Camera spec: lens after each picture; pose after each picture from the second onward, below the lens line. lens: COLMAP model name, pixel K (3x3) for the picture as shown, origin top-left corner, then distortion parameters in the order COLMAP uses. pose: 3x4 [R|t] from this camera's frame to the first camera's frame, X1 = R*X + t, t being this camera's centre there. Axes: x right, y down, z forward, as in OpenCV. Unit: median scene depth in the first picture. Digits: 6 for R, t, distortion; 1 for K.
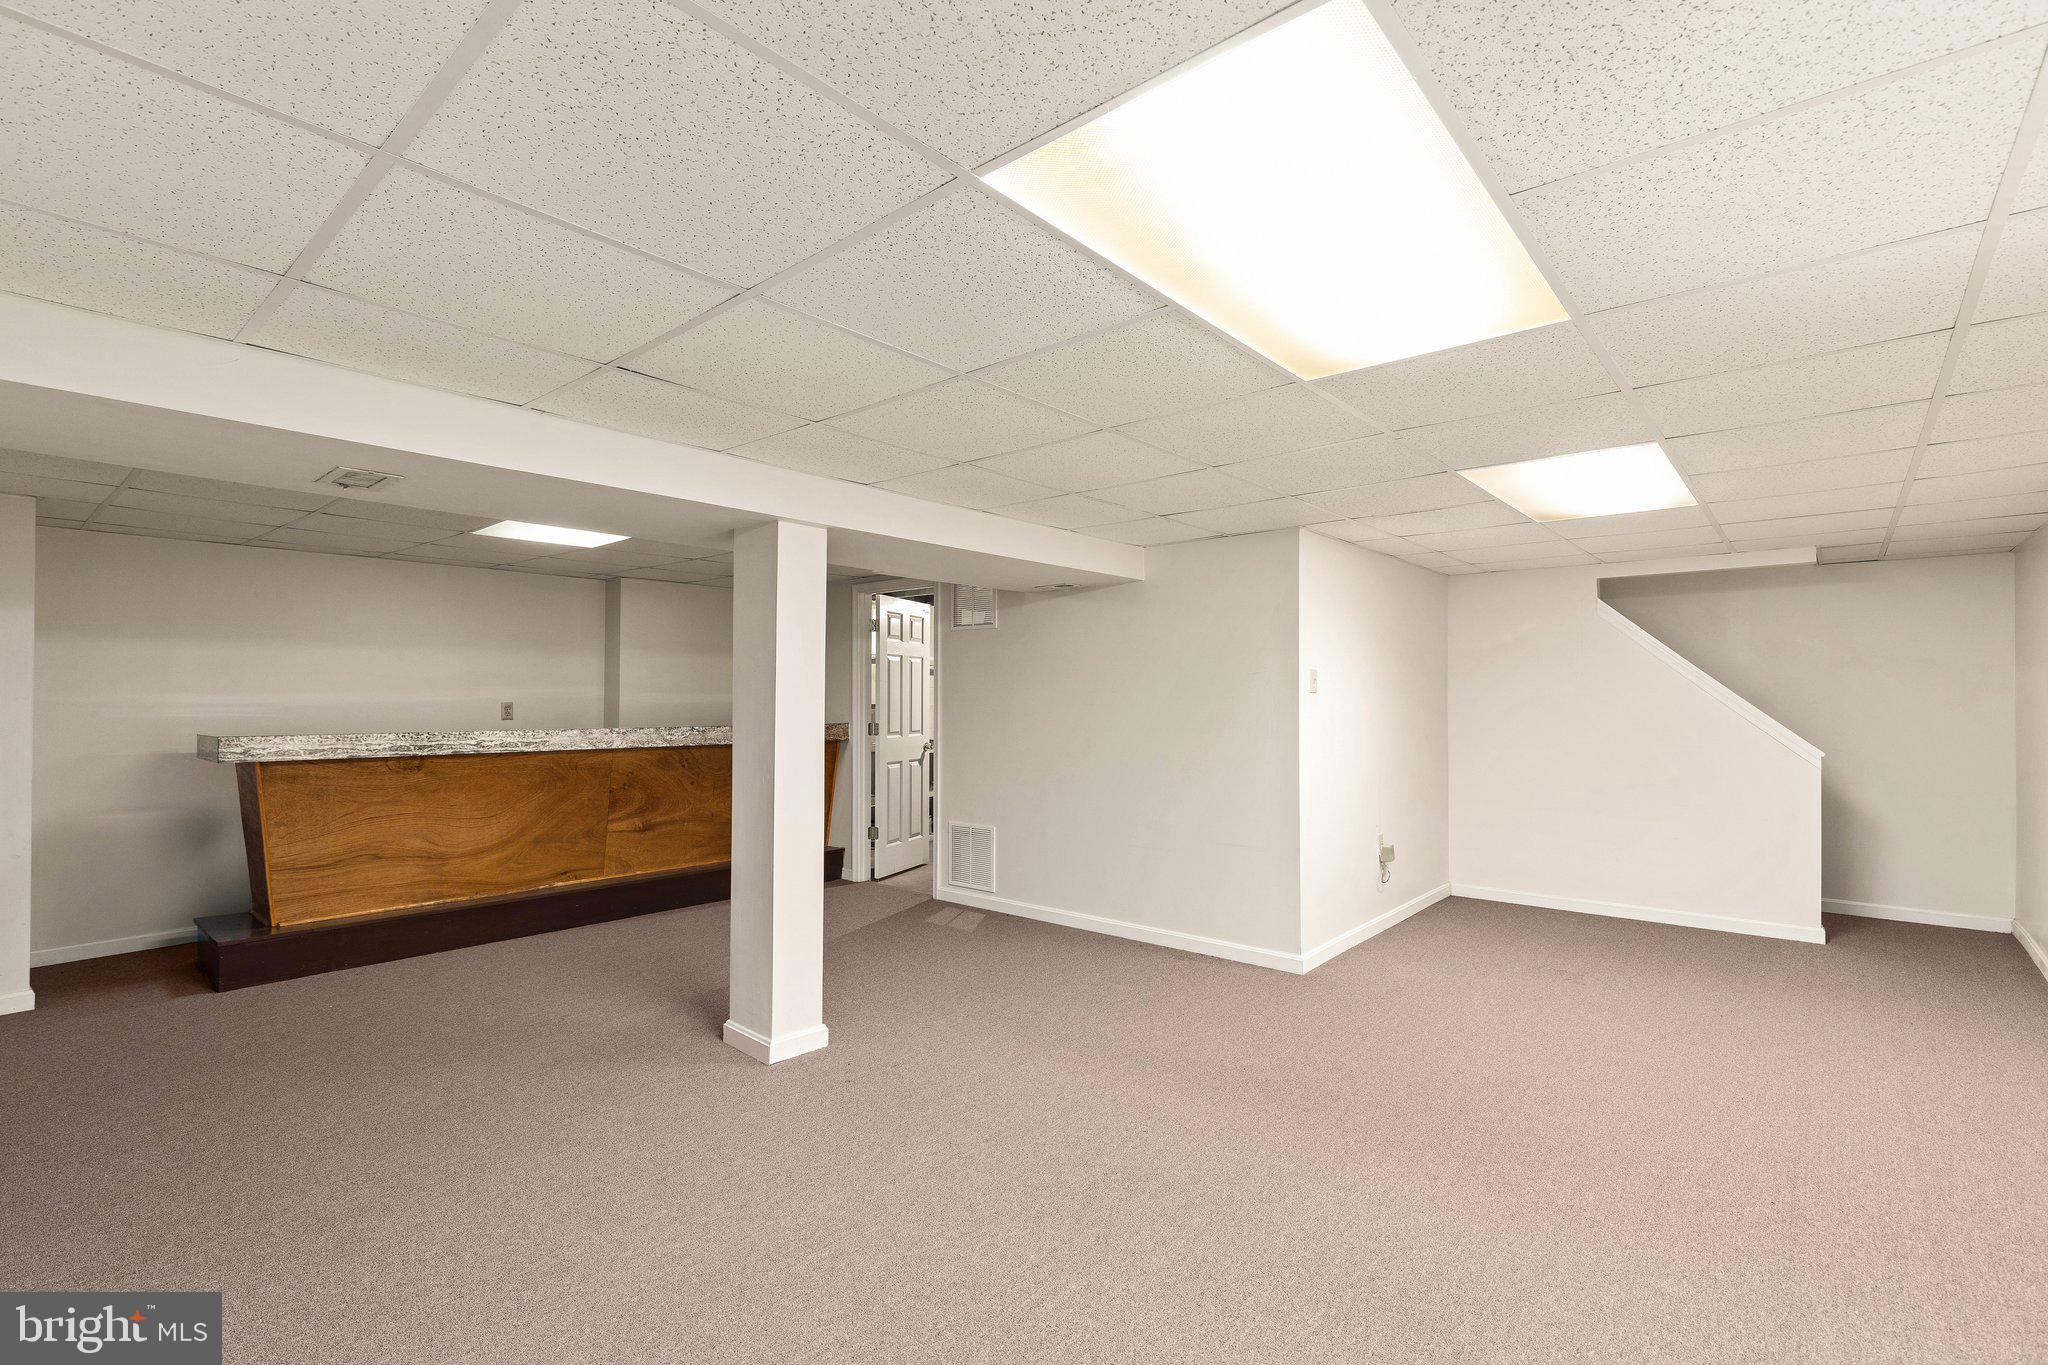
lens RADIAL K [[925.3, 0, 1026.1], [0, 925.3, 703.8], [0, 0, 1]] dist [0.008629, -0.000787]
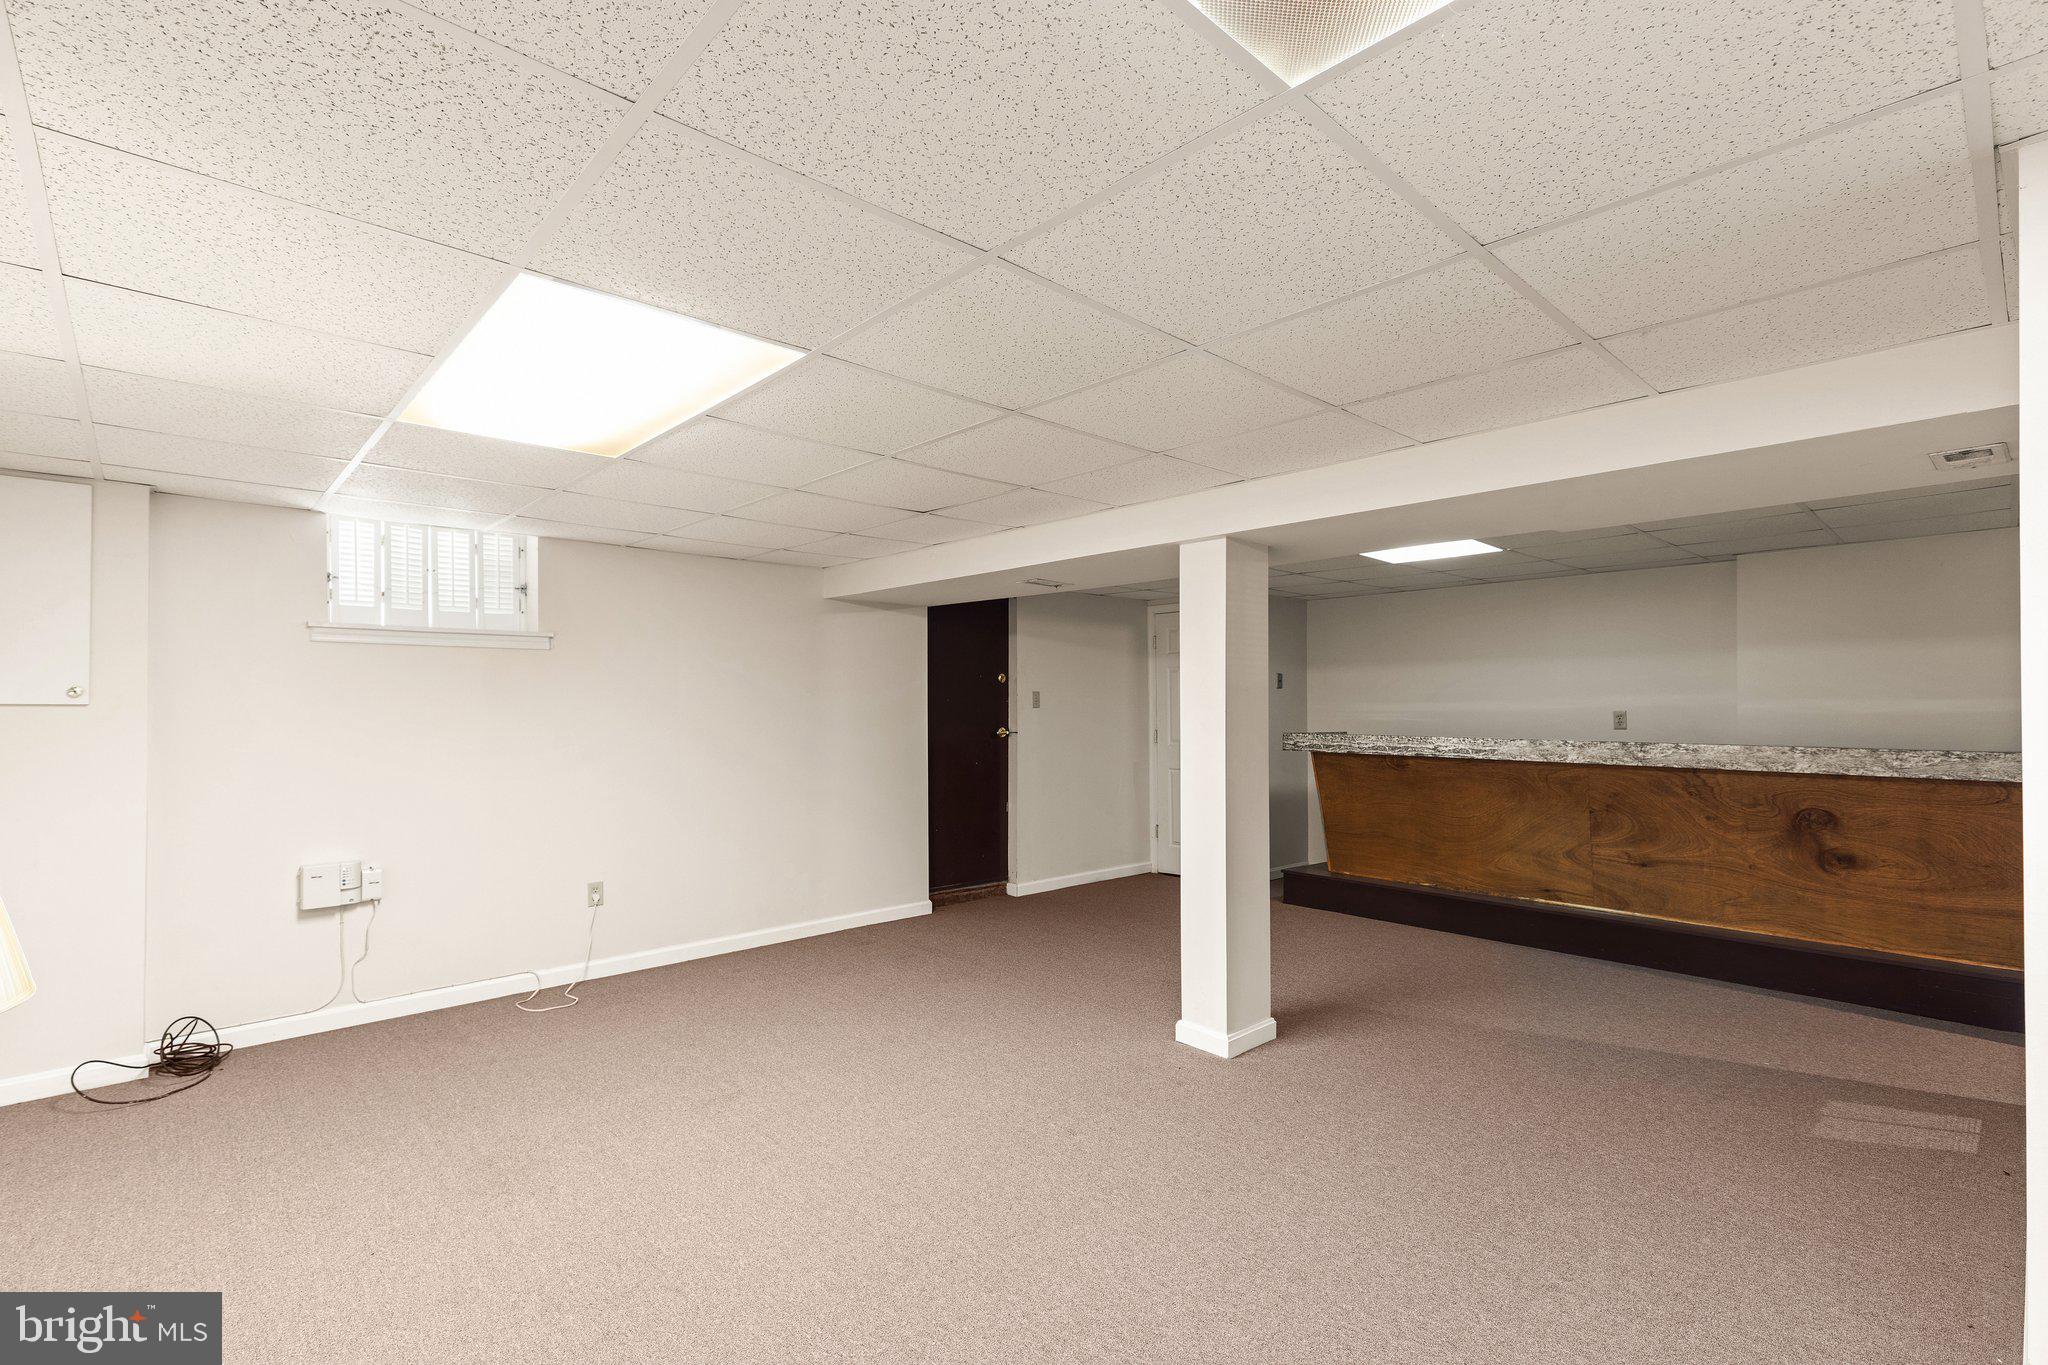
lens RADIAL K [[925.3, 0, 1026.1], [0, 925.3, 703.8], [0, 0, 1]] dist [0.008629, -0.000787]
pose [[-0.105168, -0.002681, -0.994451, 0.524154], [-0.005184, 0.999984, -0.002148, -0.004772], [0.994441, 0.004929, -0.105180, 0.586601]]
